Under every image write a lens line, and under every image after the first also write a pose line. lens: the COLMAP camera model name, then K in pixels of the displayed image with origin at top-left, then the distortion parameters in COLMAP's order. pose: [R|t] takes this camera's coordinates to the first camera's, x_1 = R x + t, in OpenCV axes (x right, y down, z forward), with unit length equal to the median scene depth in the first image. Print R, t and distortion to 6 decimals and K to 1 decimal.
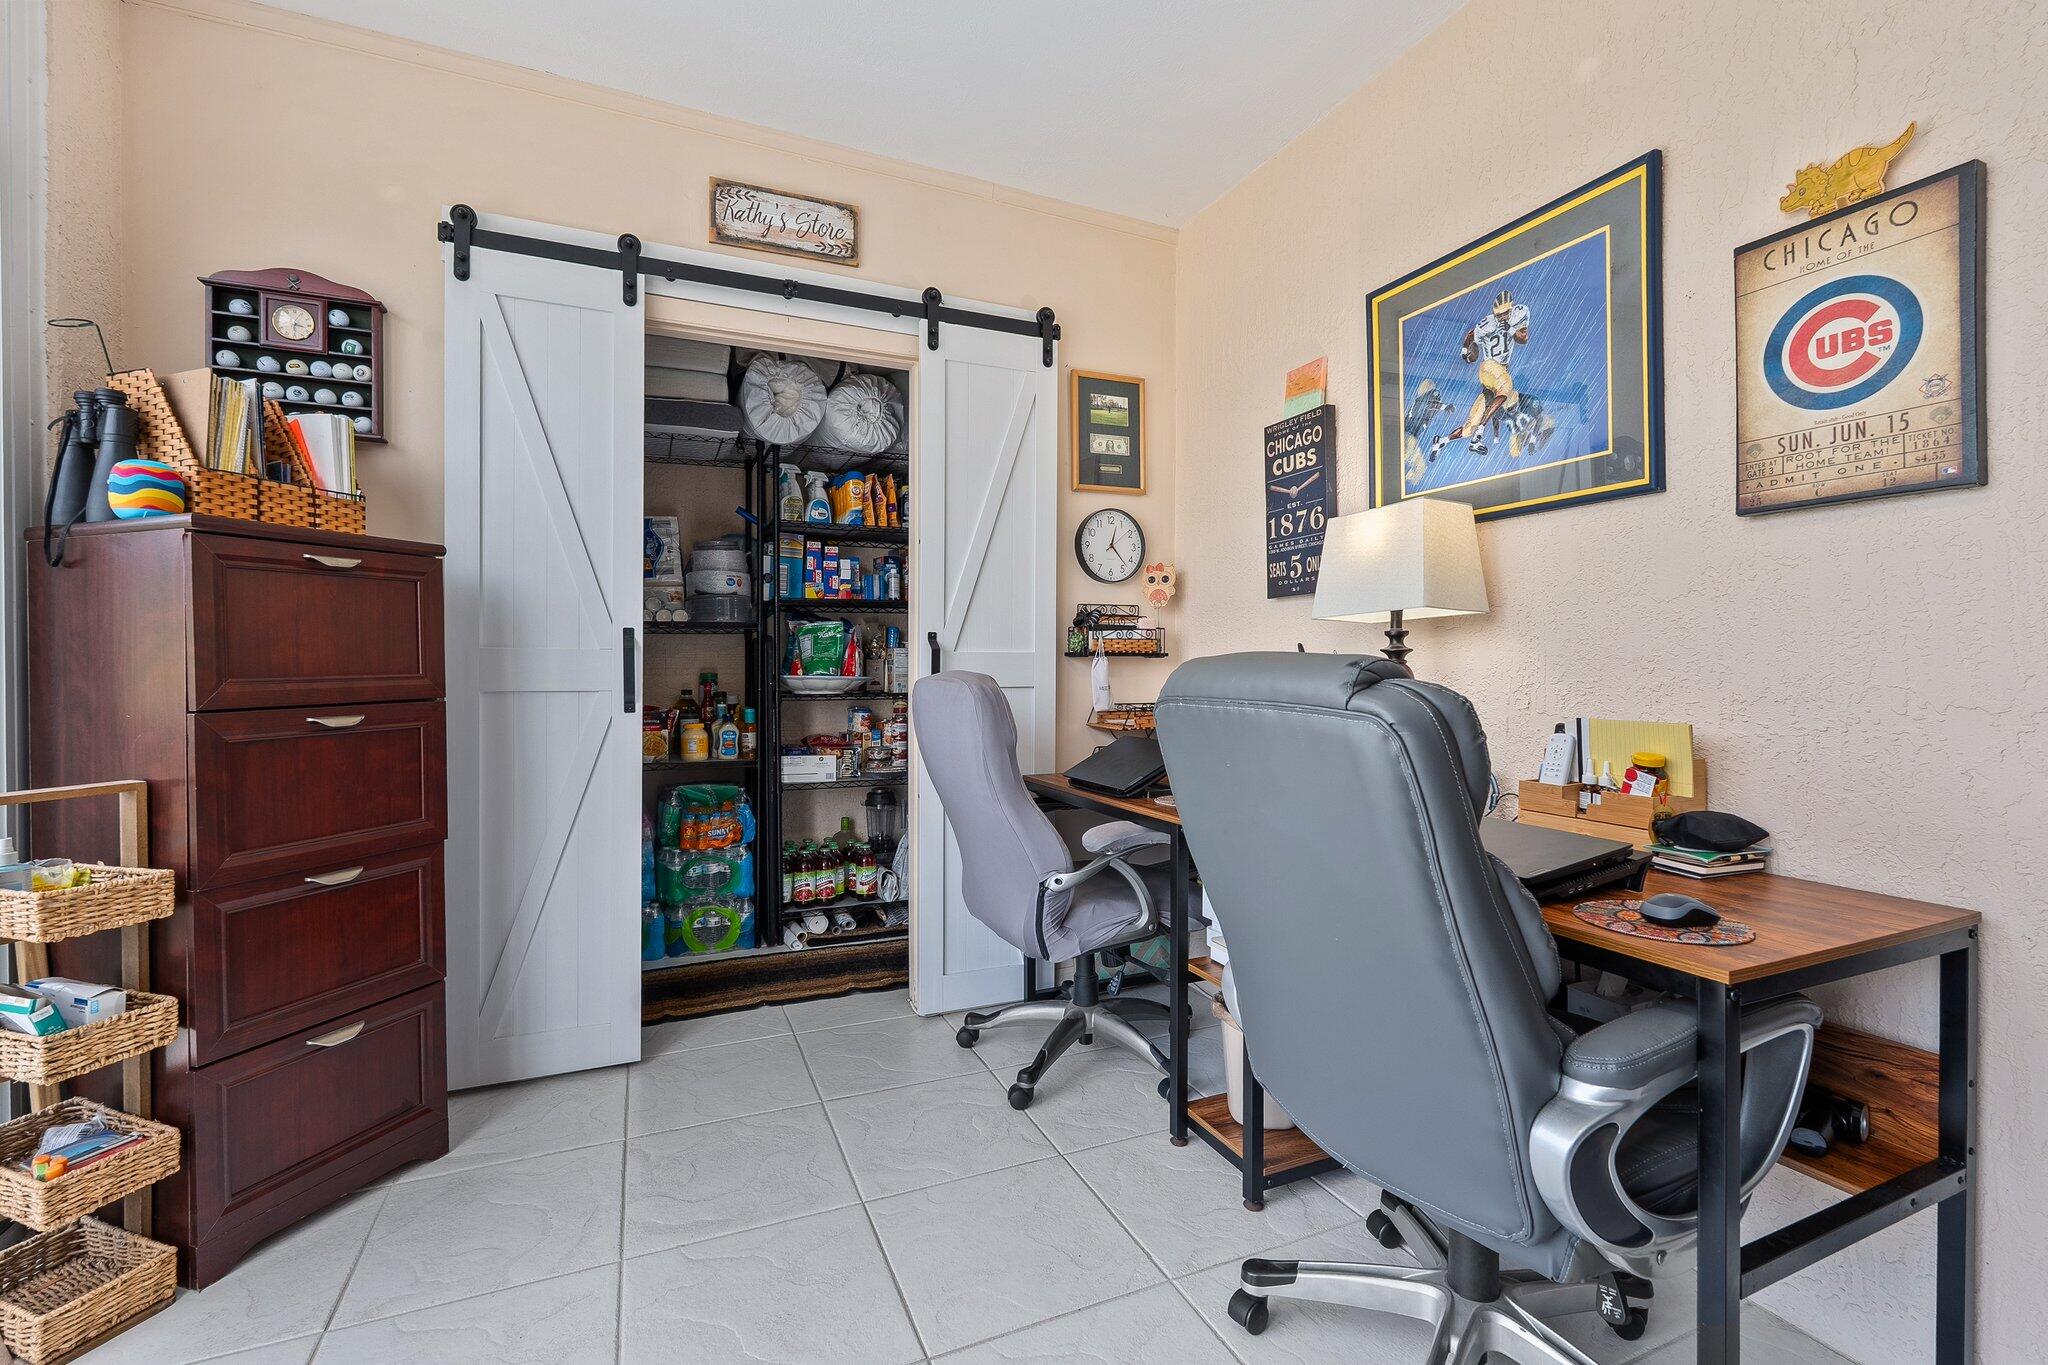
lens RADIAL K [[898.7, 0, 1032.6], [0, 898.7, 671.8], [0, 0, 1]] dist [-0.005229, -0.000099]
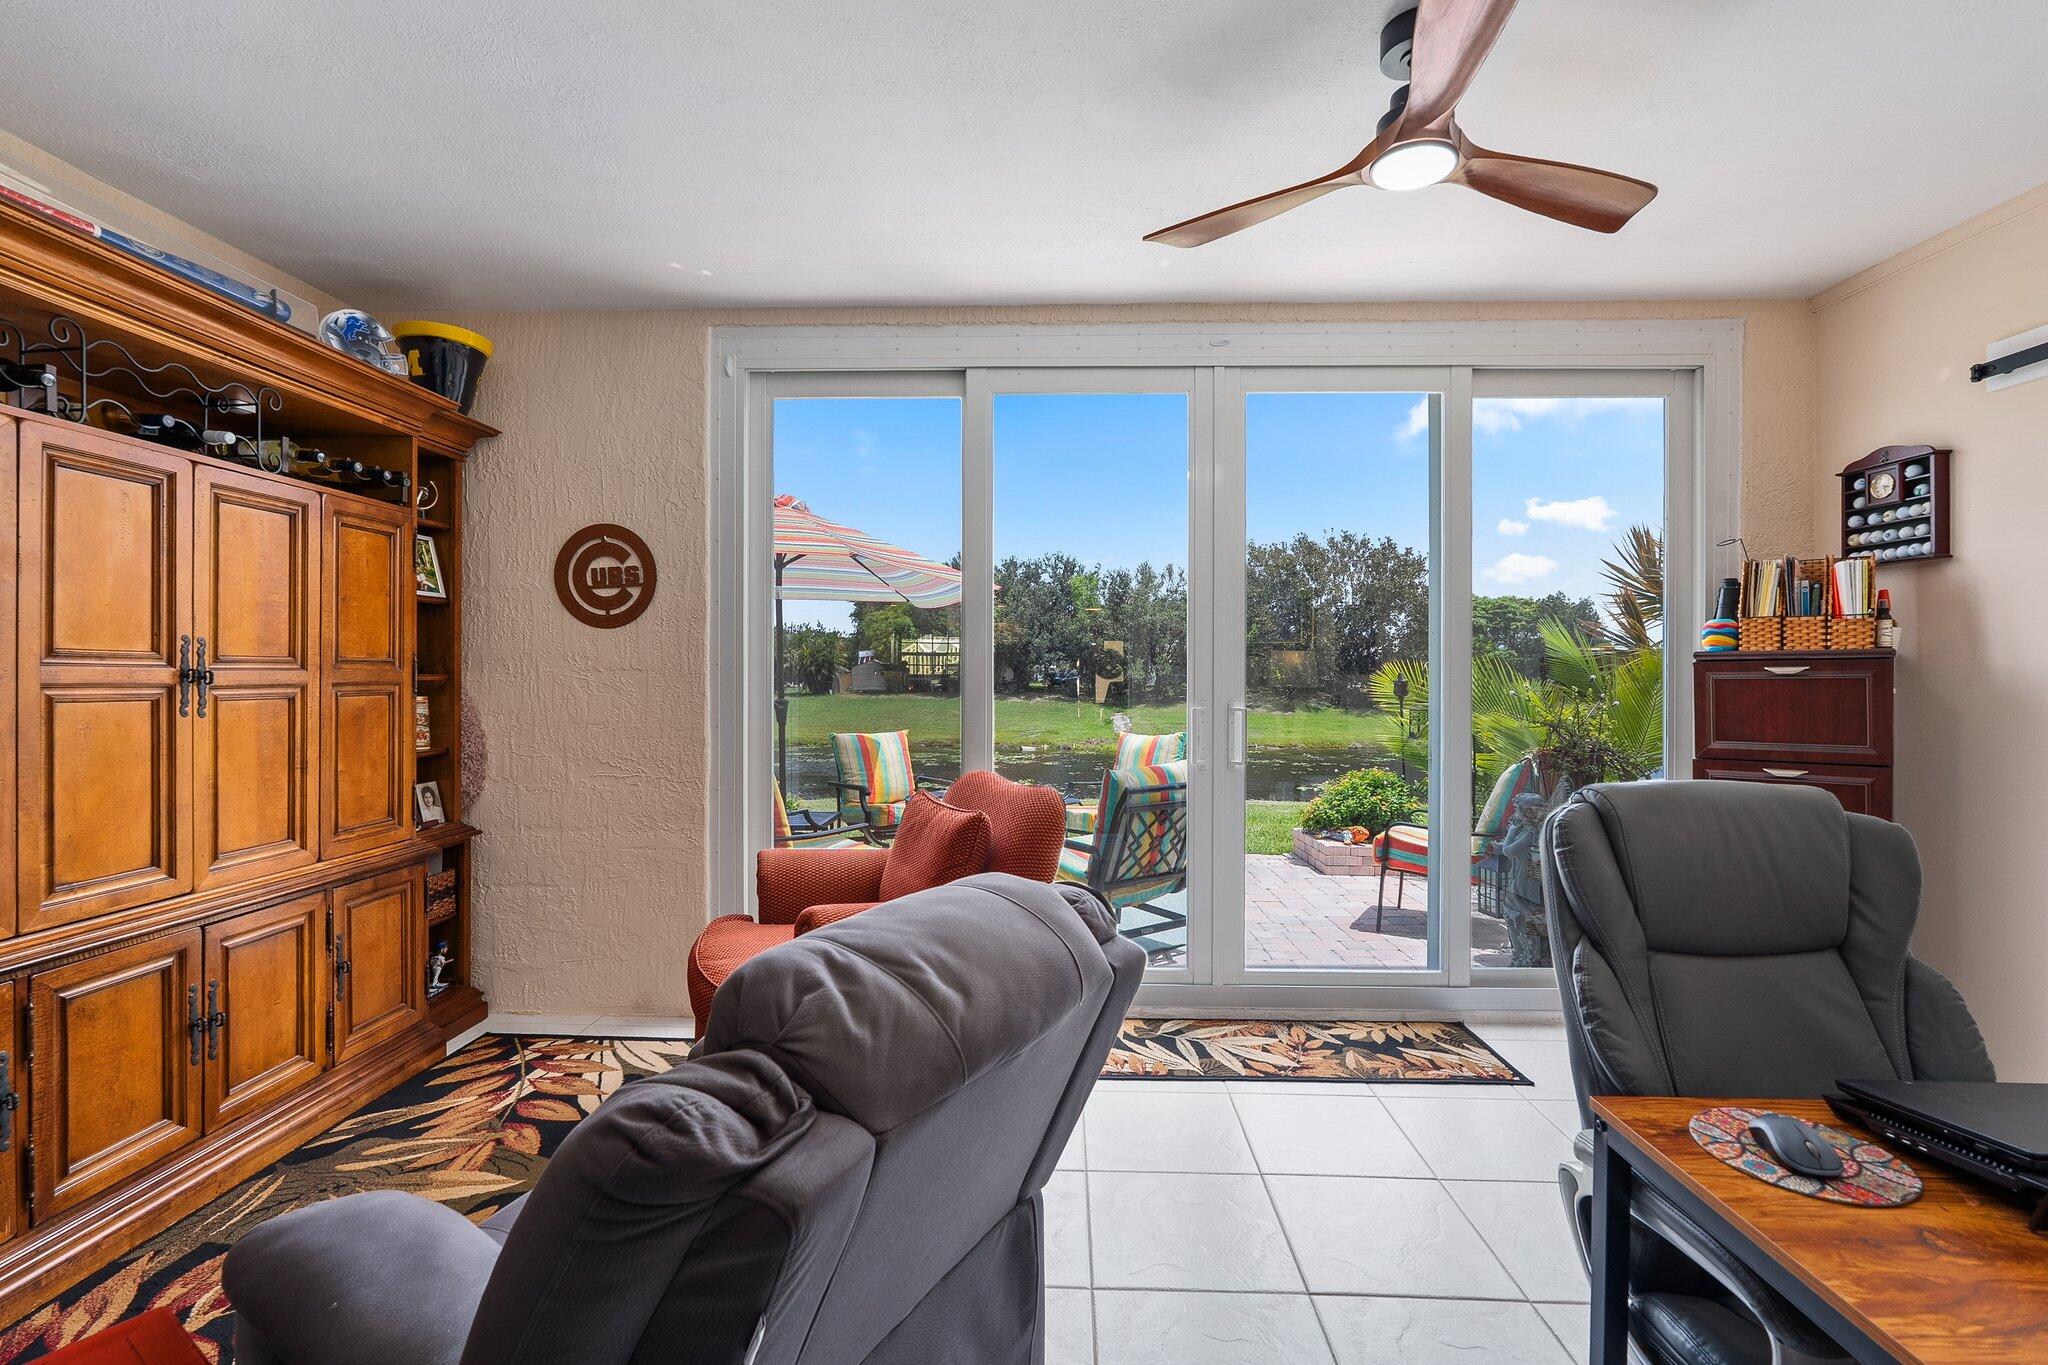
lens RADIAL K [[898.7, 0, 1029.3], [0, 898.7, 677.6], [0, 0, 1]] dist [-0.005229, -0.000099]
pose [[-0.426331, 0.006453, -0.904544, 0.993008], [-0.008880, 0.999897, 0.011319, -0.097109], [0.904524, 0.012858, -0.426230, 0.398877]]
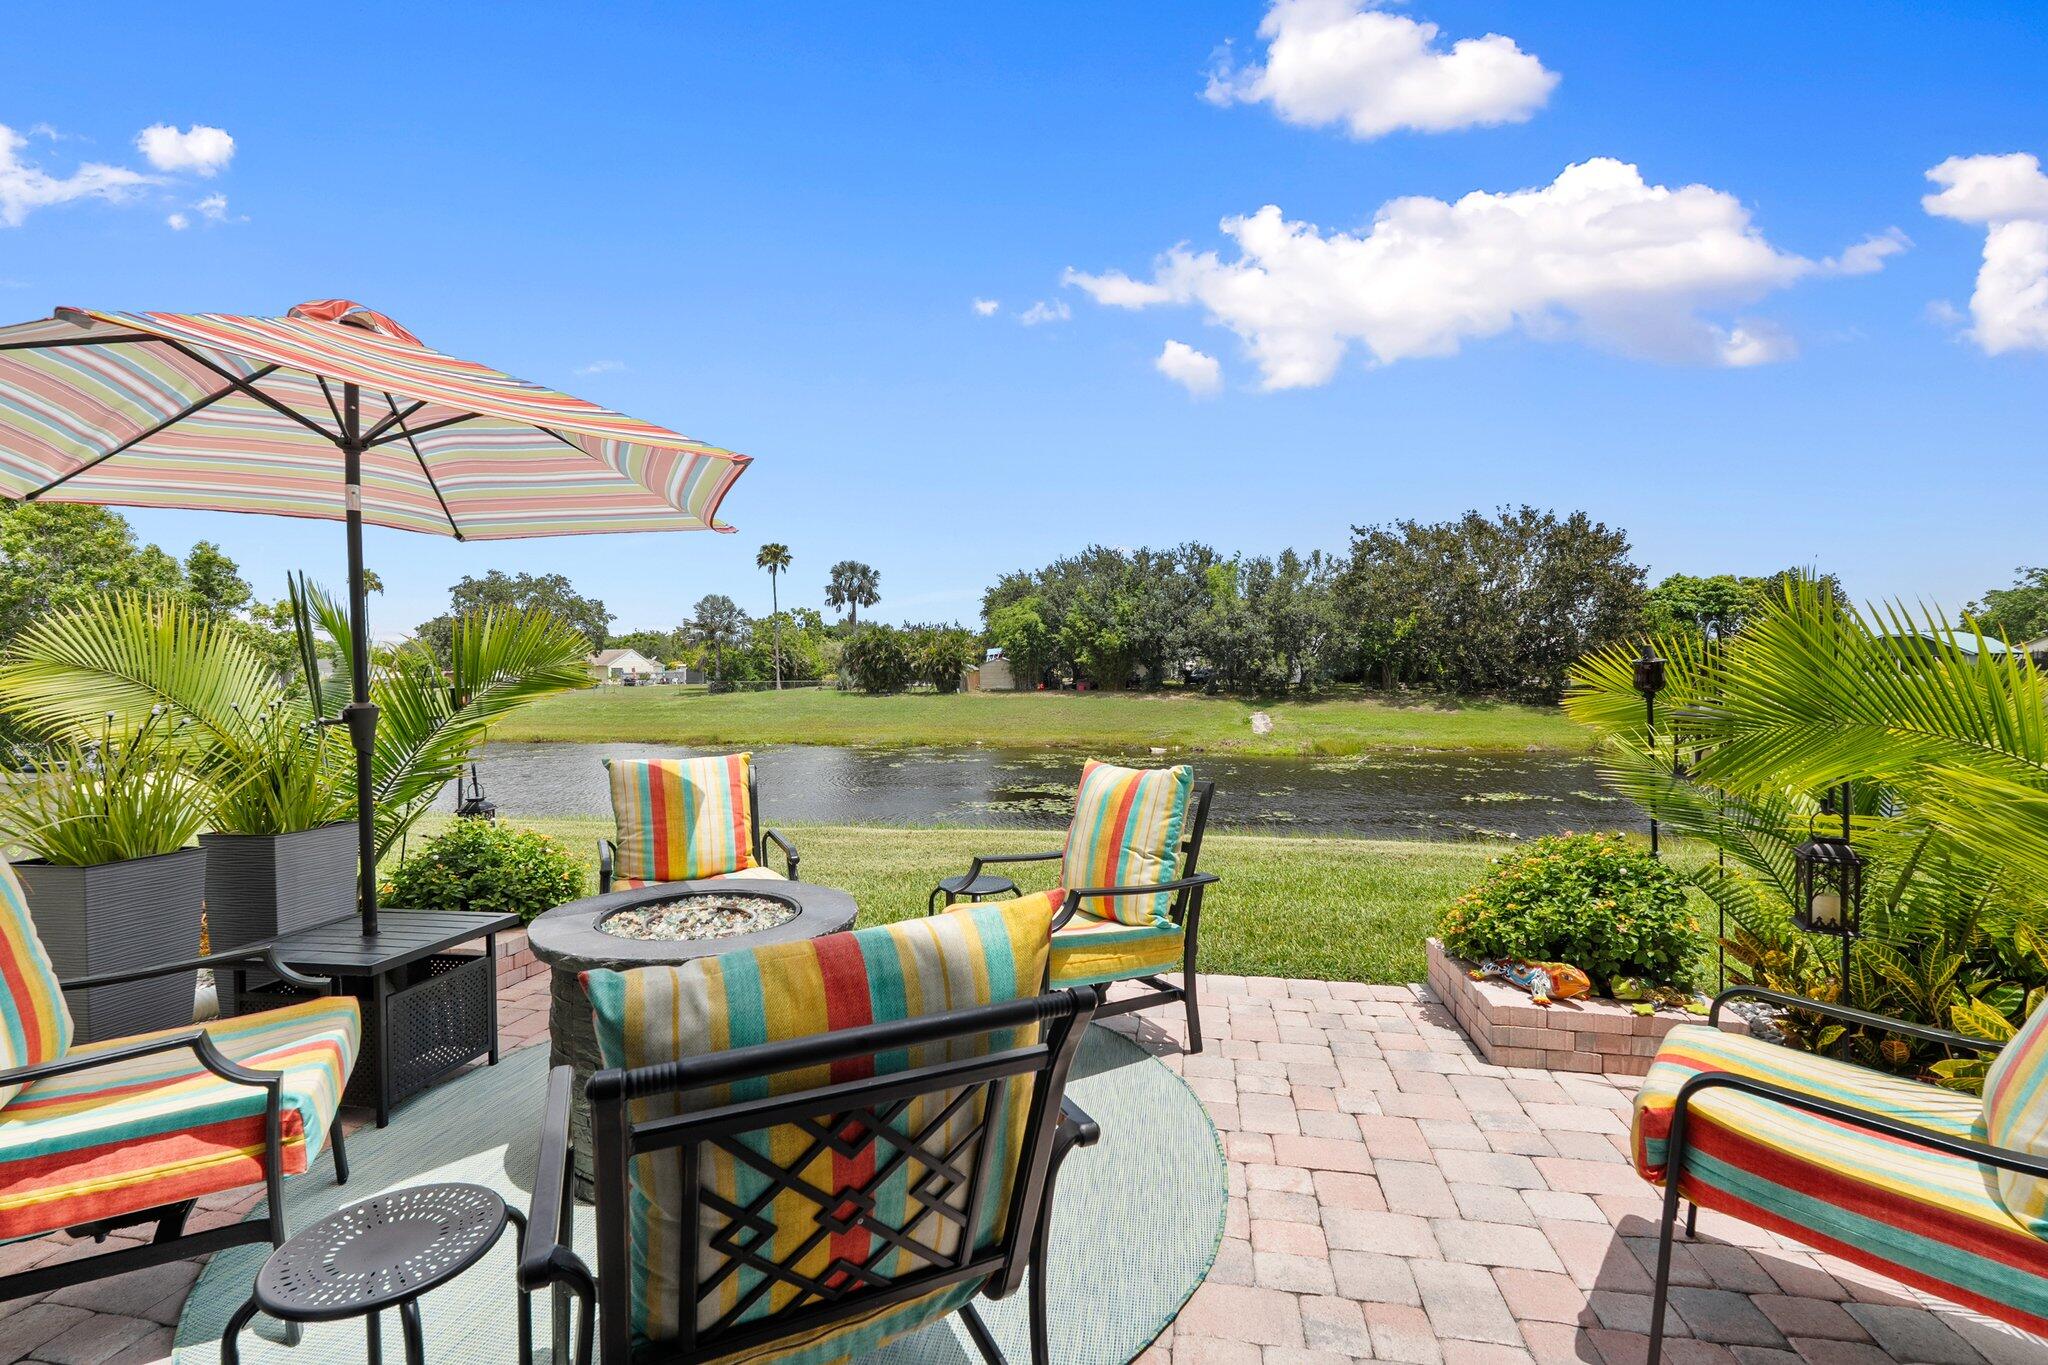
lens RADIAL K [[898.7, 0, 1020.7], [0, 898.7, 688.7], [0, 0, 1]] dist [-0.005229, -0.000099]
pose [[-0.573242, 0.022485, -0.819078, -0.427887], [0.001645, 0.999653, 0.026291, -0.059488], [0.819385, 0.013724, -0.573080, 0.235440]]
